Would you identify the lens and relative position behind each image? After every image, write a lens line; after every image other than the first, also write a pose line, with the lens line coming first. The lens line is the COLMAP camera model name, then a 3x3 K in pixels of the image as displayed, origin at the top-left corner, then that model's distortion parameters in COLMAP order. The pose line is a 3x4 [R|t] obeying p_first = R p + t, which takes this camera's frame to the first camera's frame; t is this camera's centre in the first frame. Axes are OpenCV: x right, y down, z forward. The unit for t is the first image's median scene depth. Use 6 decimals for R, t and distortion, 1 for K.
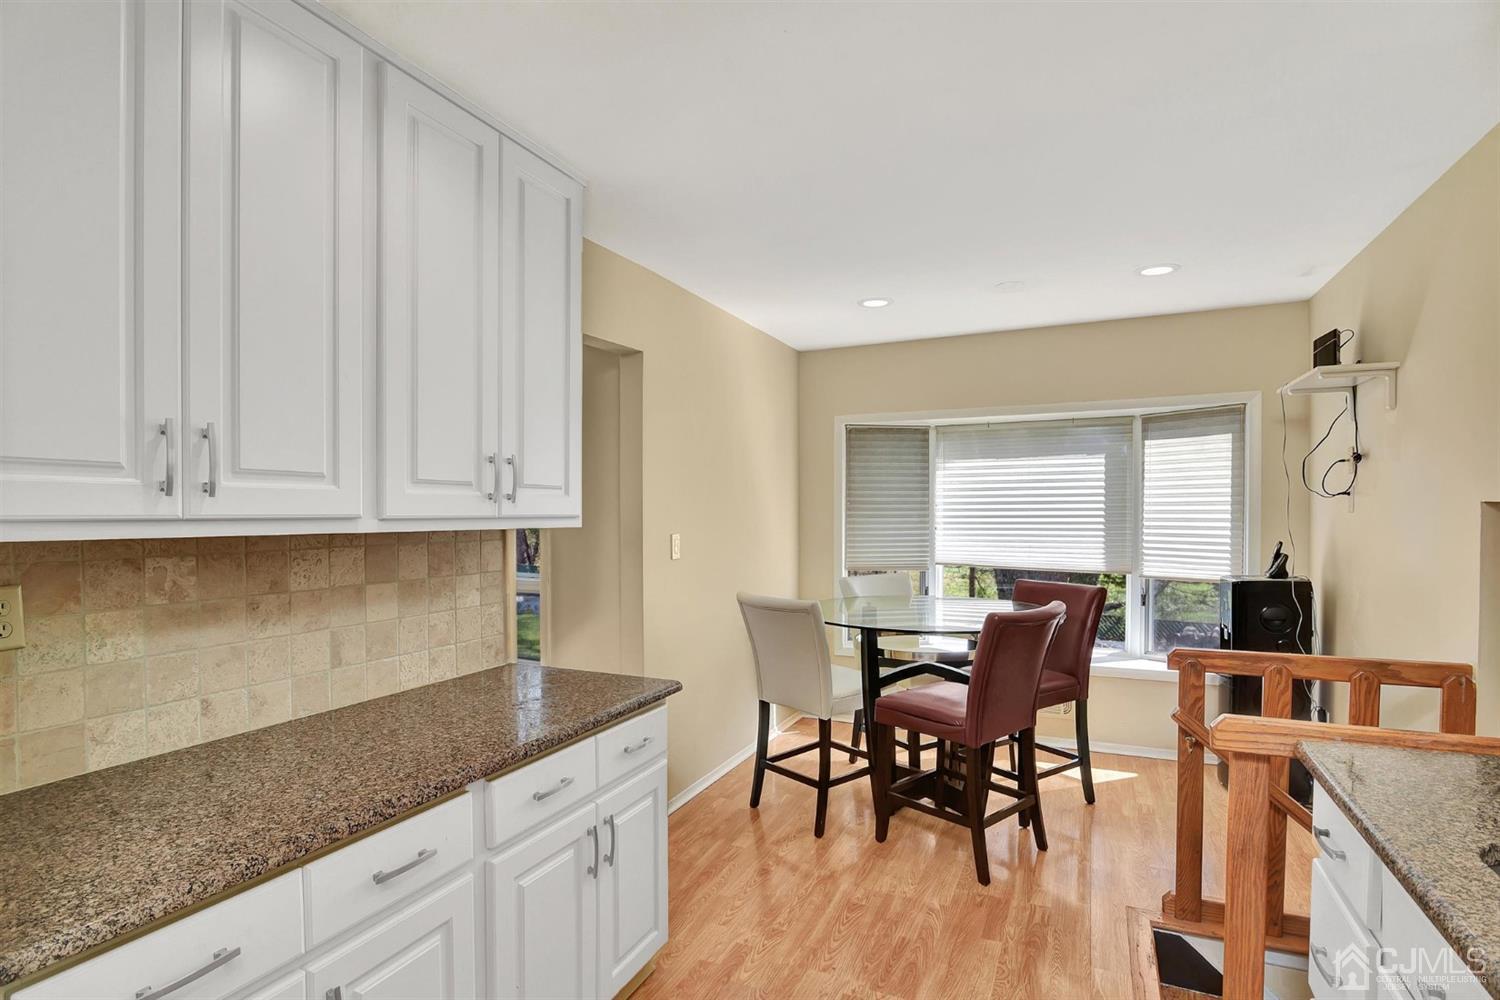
lens RADIAL K [[729.6, 0, 768.4], [0, 729.6, 523.2], [0, 0, 1]] dist [-0.017042, -0.001287]
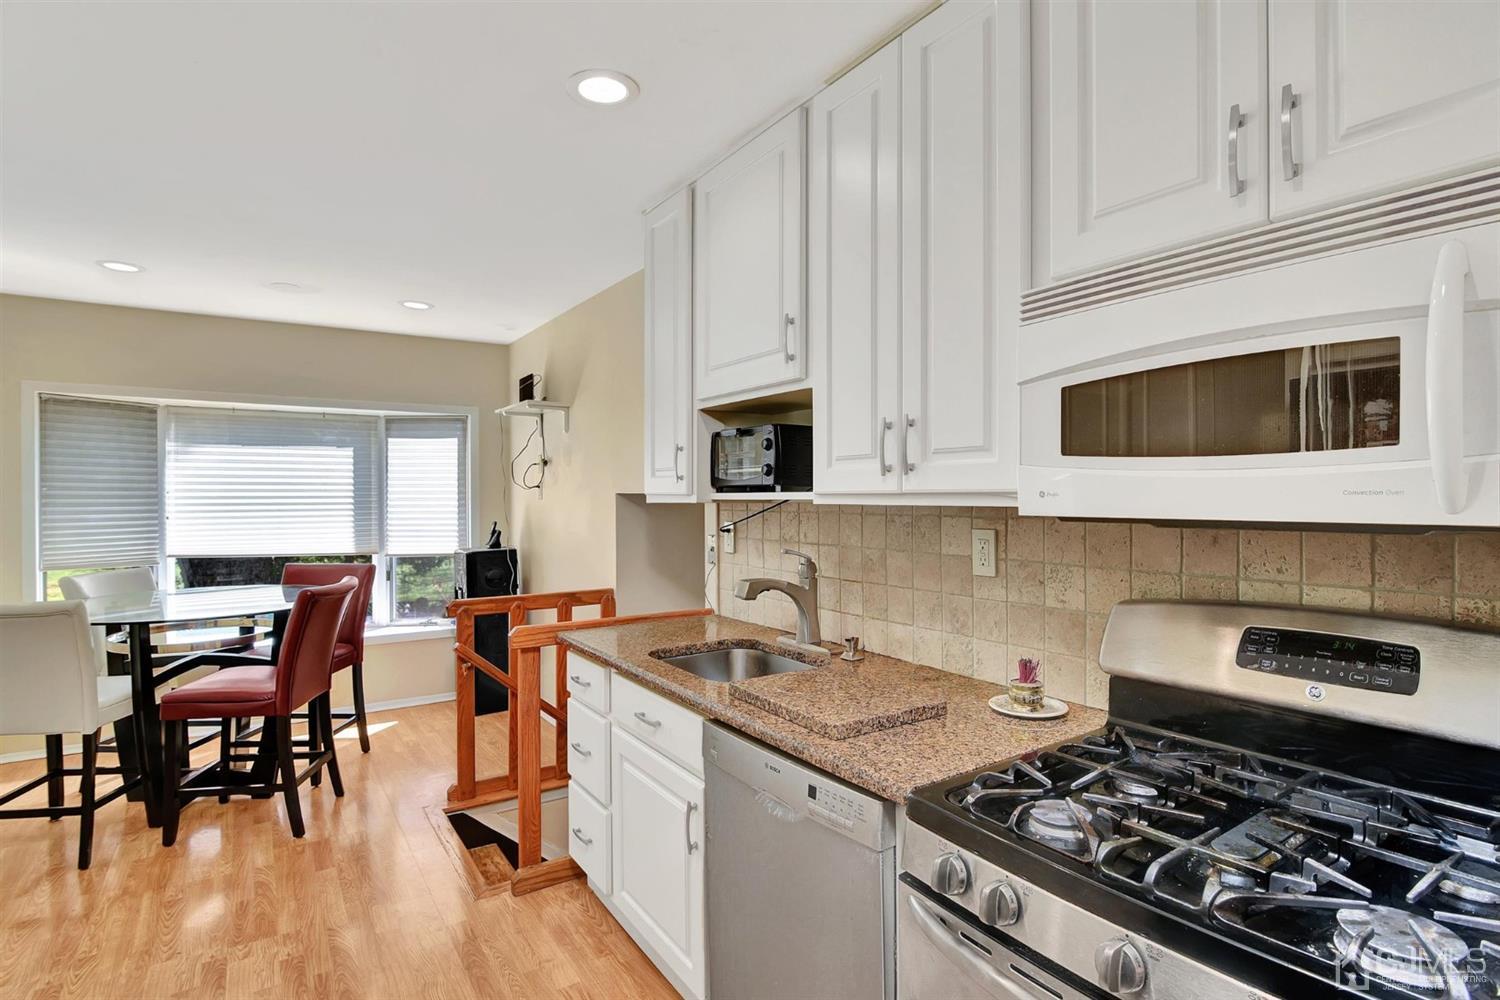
lens RADIAL K [[738.1, 0, 719.2], [0, 738.1, 503.9], [0, 0, 1]] dist [-0.001863, -0.000432]
pose [[0.559551, -0.004143, 0.828786, -0.236480], [0.013019, 0.999908, -0.003791, 0.003671], [-0.828694, 0.012912, 0.559553, -0.140906]]
